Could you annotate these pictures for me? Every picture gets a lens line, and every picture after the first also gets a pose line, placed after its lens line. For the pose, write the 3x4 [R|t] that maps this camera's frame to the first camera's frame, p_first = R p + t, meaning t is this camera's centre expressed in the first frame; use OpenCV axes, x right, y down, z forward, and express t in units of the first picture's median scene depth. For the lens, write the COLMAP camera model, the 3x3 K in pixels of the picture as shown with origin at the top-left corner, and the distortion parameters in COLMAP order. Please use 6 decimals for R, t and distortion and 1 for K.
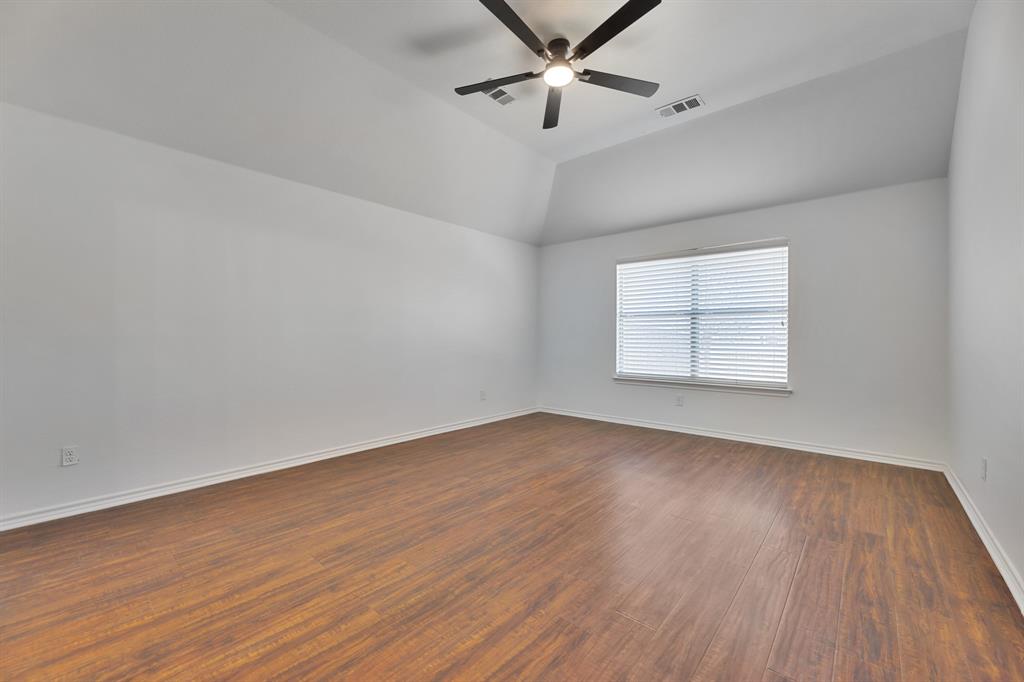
lens RADIAL K [[414.3, 0, 510.7], [0, 414.3, 335.5], [0, 0, 1]] dist [-0.003839, -0.000498]
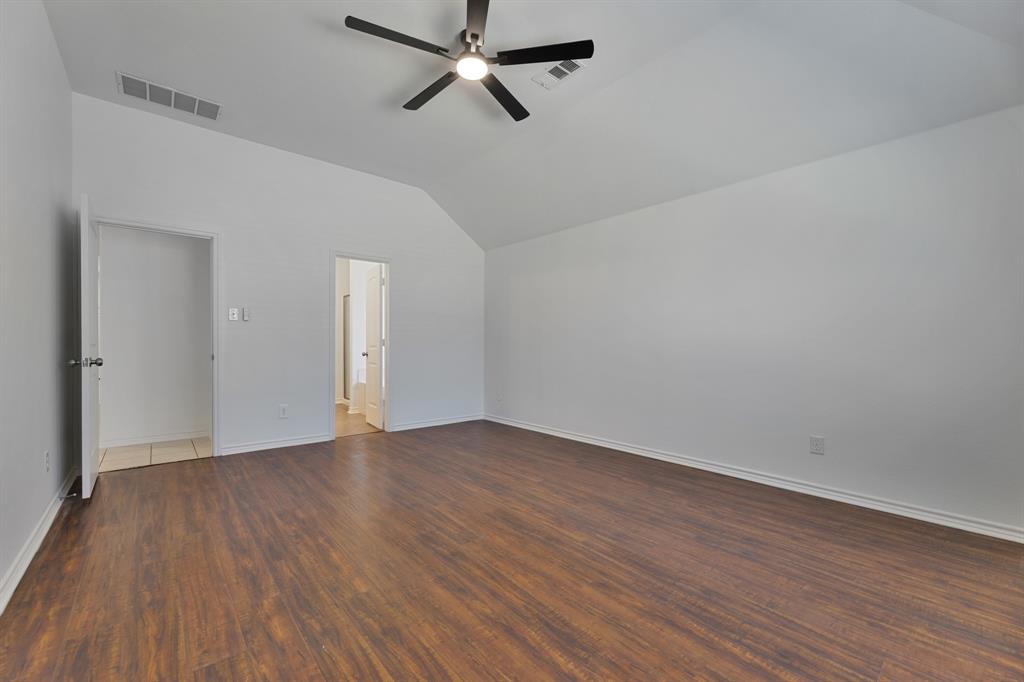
lens RADIAL K [[414.3, 0, 496.1], [0, 414.3, 346.3], [0, 0, 1]] dist [-0.003839, -0.000498]
pose [[-0.165550, 0.004191, -0.986193, 0.903719], [0.000593, 0.999991, 0.004150, 0.007668], [0.986201, 0.000102, -0.165551, 1.047286]]
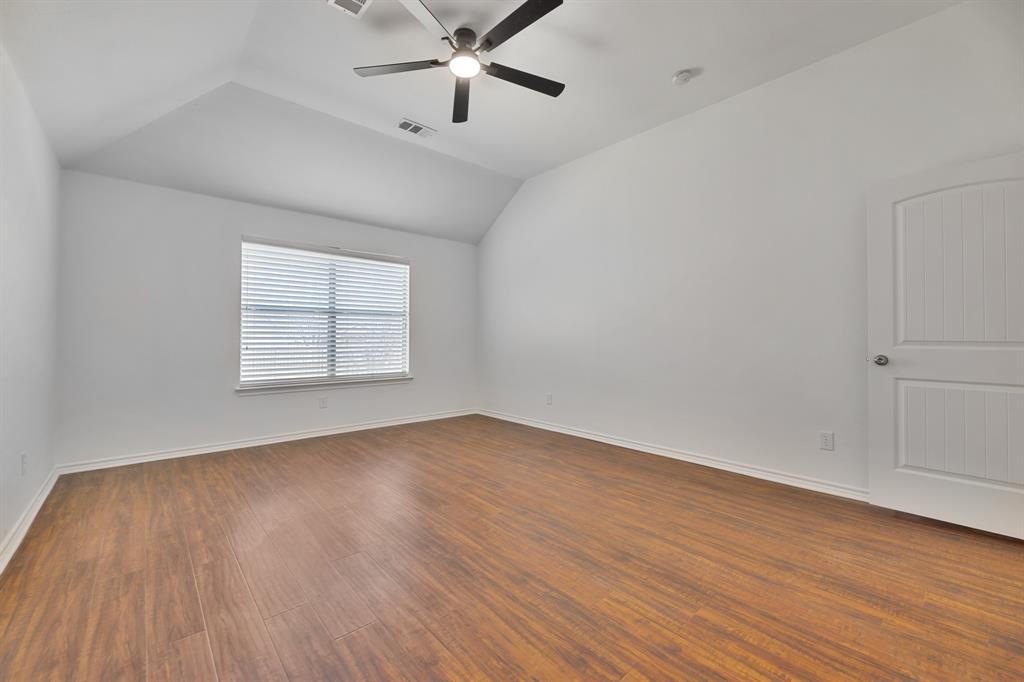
lens RADIAL K [[414.3, 0, 502.6], [0, 414.3, 328.2], [0, 0, 1]] dist [-0.003839, -0.000498]
pose [[0.136149, 0.020302, 0.990480, -0.706032], [-0.006756, 0.999786, -0.019565, 0.002765], [-0.990665, -0.004028, 0.136257, 0.674337]]
